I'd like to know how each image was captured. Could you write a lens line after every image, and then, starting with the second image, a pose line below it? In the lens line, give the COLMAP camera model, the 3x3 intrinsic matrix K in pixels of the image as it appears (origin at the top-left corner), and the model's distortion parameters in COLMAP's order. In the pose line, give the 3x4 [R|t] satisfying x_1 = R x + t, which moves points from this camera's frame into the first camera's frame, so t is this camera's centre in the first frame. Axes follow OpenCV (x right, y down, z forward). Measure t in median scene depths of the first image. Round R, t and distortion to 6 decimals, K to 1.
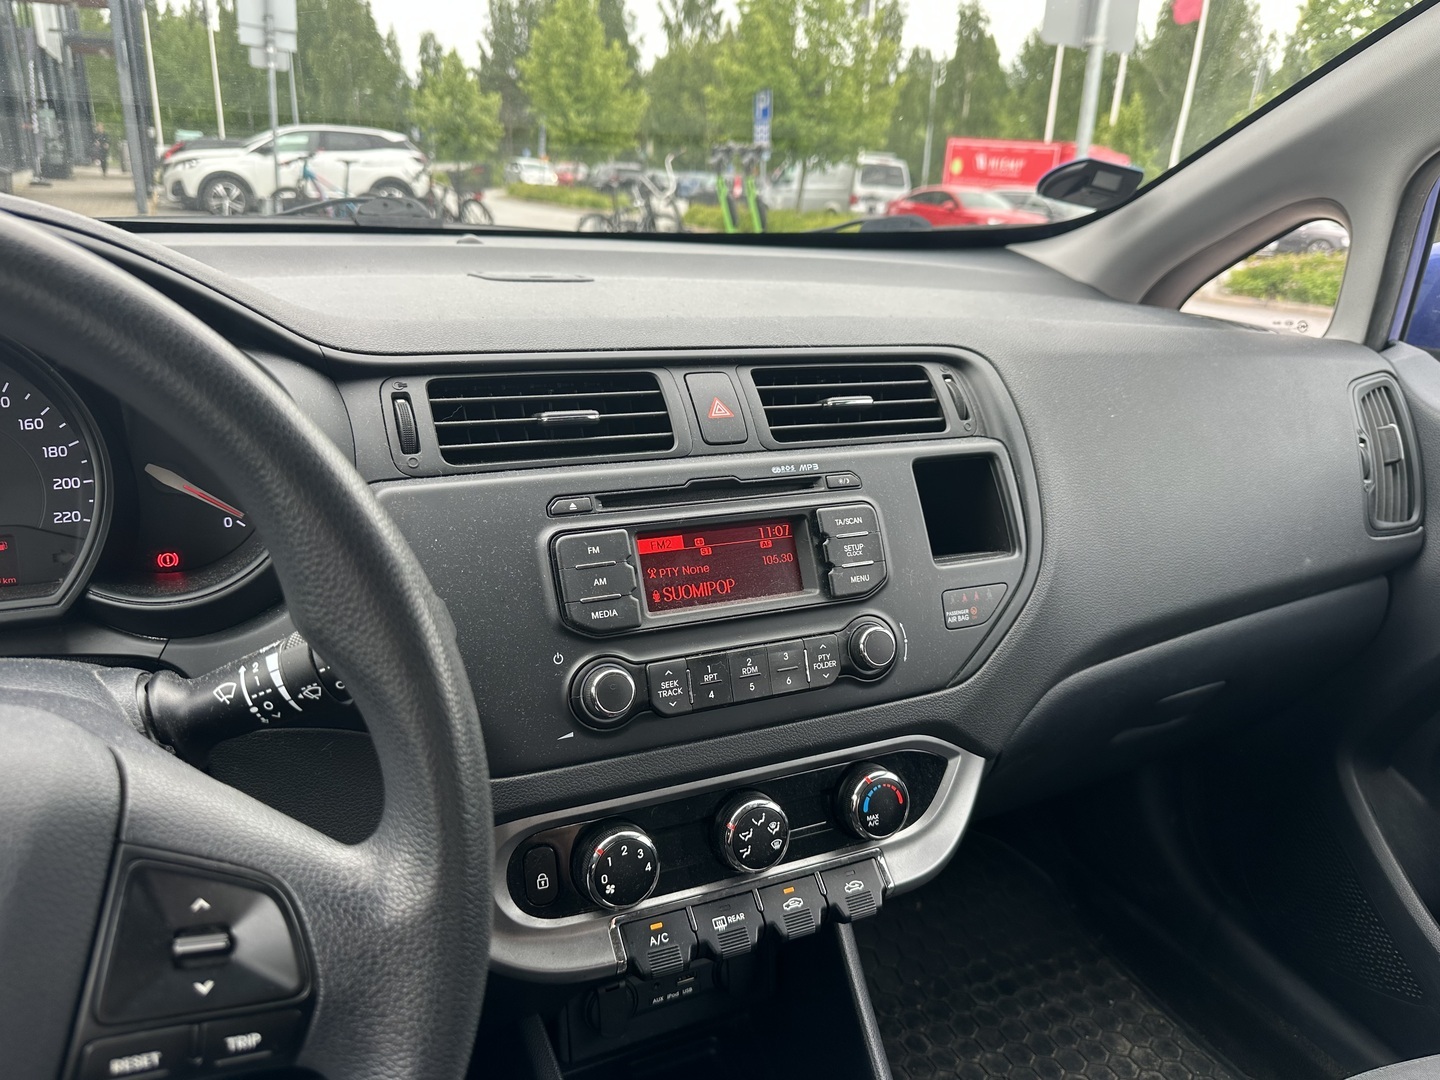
lens RADIAL K [[1021.4, 0, 720.0], [0, 1021.4, 540.0], [0, 0, 1]] dist [-0.003091, 0.000233]
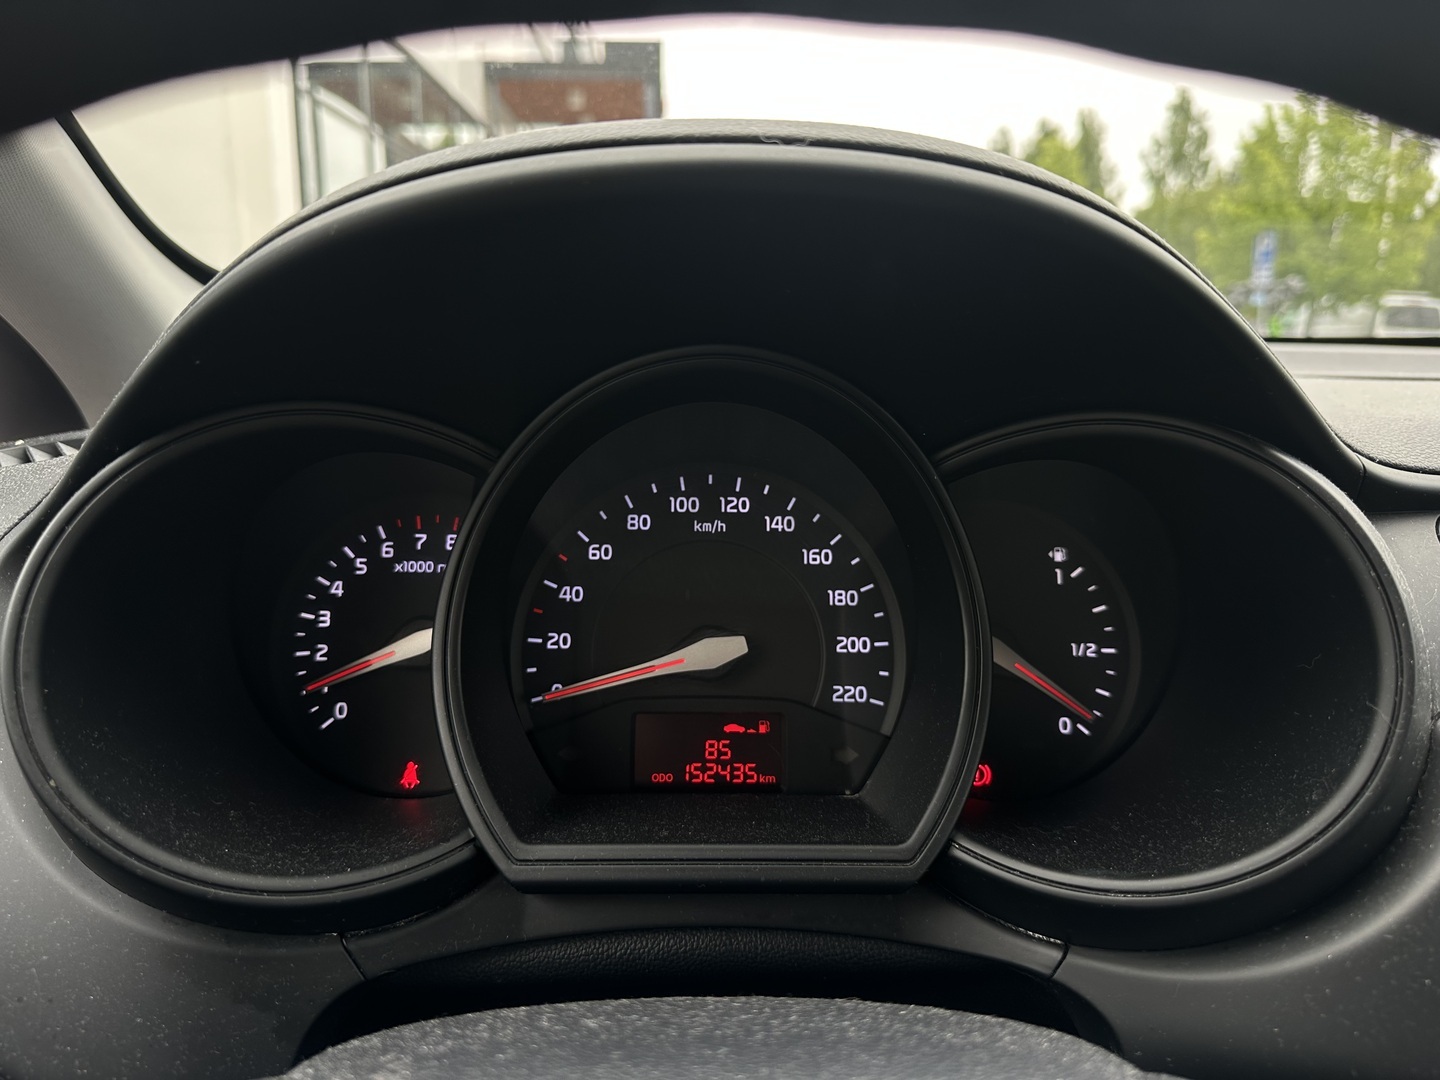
lens RADIAL K [[1021.4, 0, 720.0], [0, 1021.4, 540.0], [0, 0, 1]] dist [-0.003091, 0.000233]
pose [[0.911885, 0.055061, -0.406735, -0.445223], [-0.112370, 0.986591, -0.118372, -0.033441], [0.394764, 0.153646, 0.905845, 0.328691]]
